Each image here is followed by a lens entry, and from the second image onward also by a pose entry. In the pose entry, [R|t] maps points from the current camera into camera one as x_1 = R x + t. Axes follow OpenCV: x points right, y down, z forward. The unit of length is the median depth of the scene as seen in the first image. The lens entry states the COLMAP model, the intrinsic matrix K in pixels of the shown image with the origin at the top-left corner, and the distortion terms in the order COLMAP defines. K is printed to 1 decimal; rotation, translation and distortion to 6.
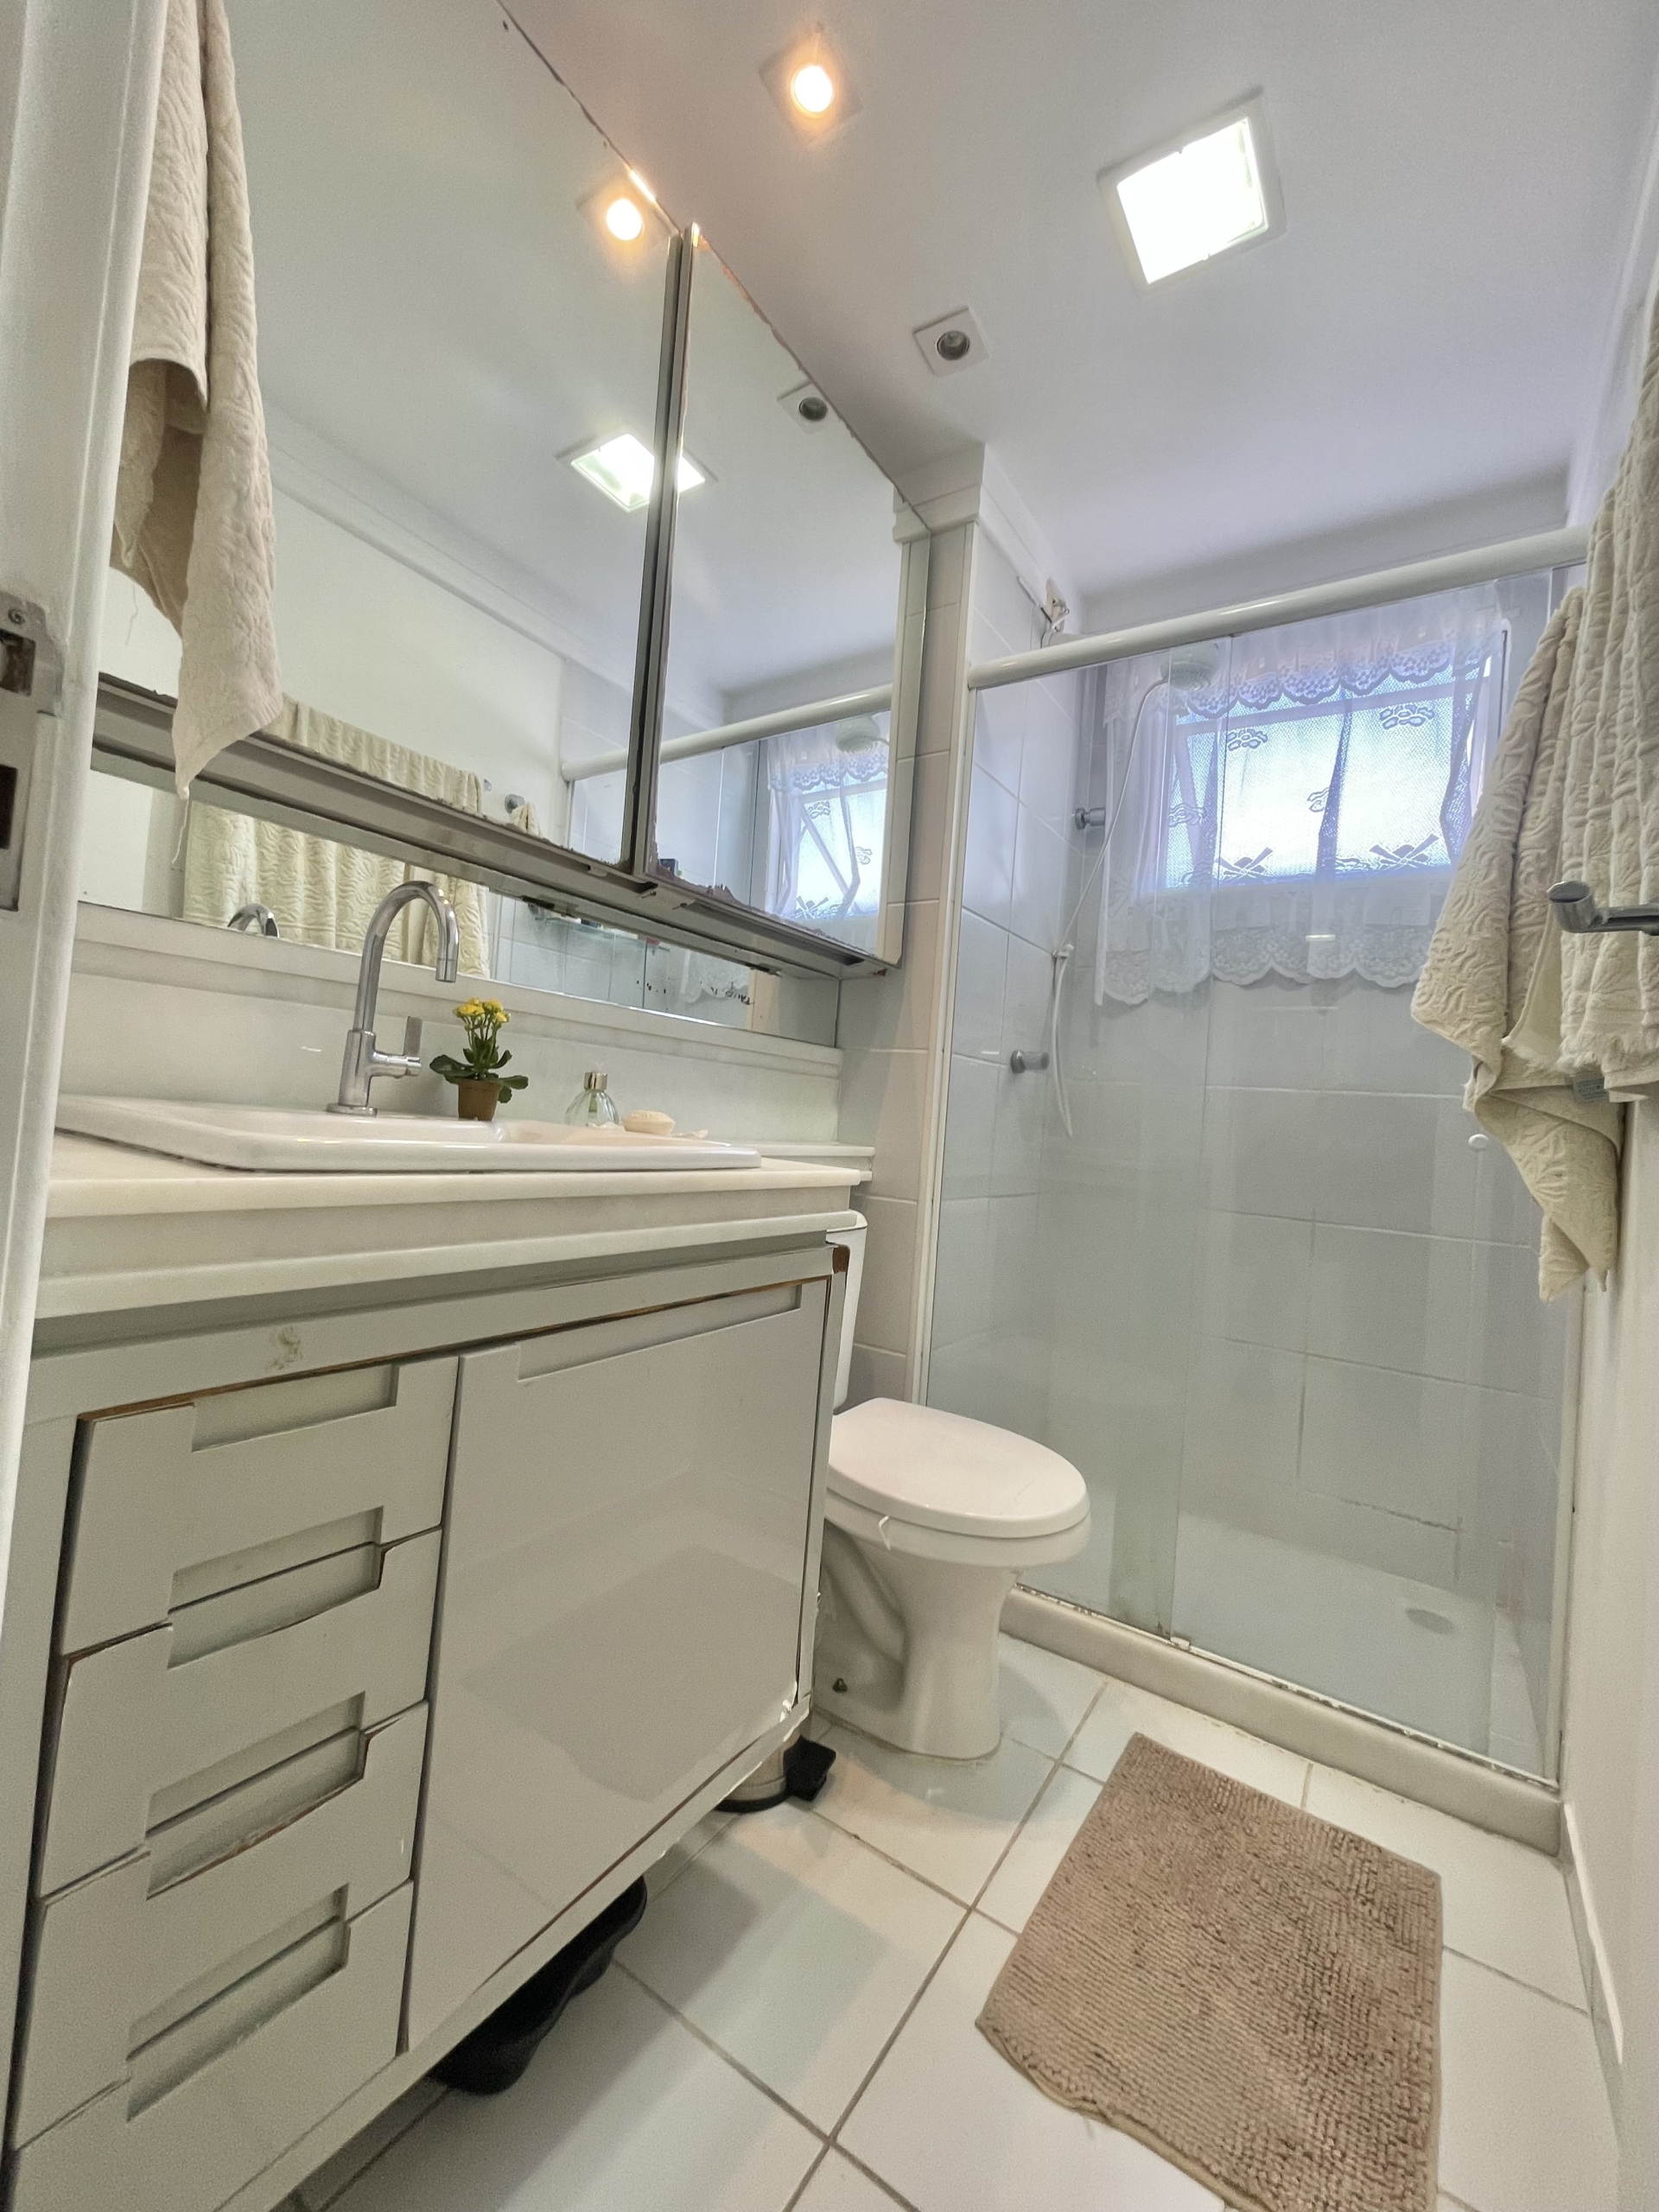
lens RADIAL K [[887.1, 0, 824.0], [0, 887.1, 1101.1], [0, 0, 1]] dist [-0.003543, 0.000378]
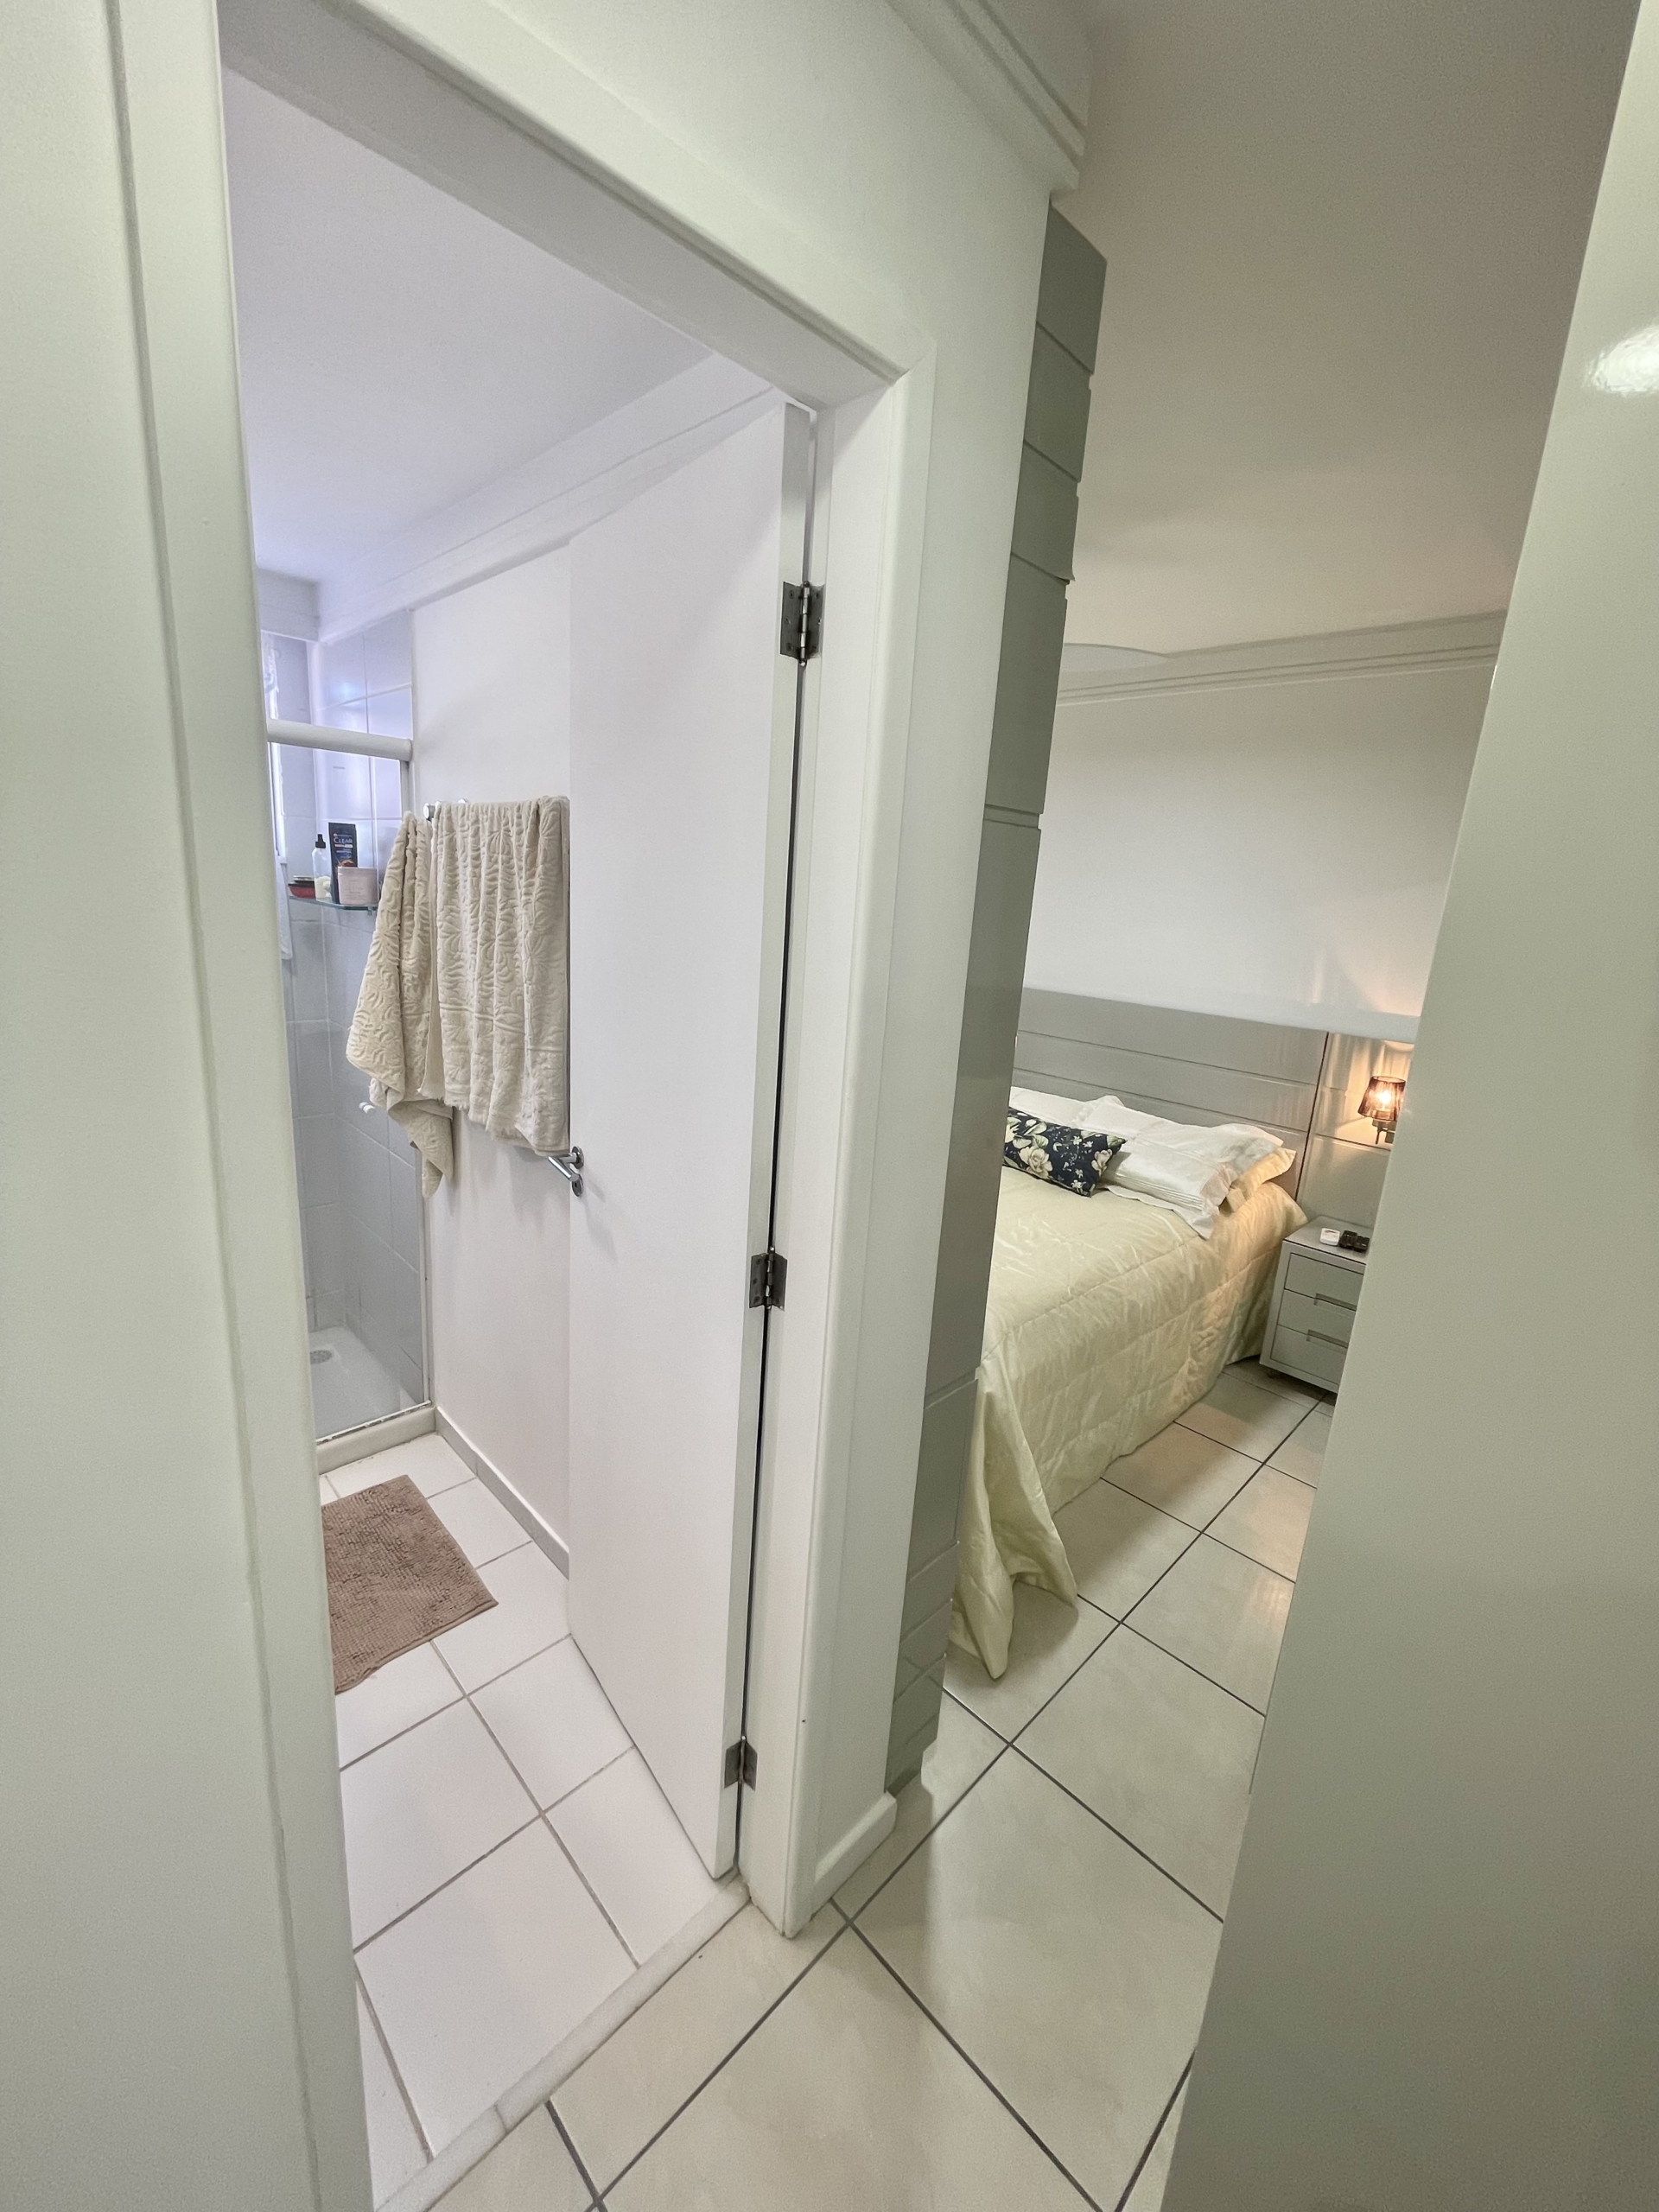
lens RADIAL K [[887.1, 0, 829.3], [0, 887.1, 1095.2], [0, 0, 1]] dist [-0.003543, 0.000378]
pose [[0.193403, -0.277525, 0.941050, -0.813028], [-0.081006, 0.951368, 0.297215, -0.656524], [-0.977770, -0.133713, 0.161516, -0.168563]]
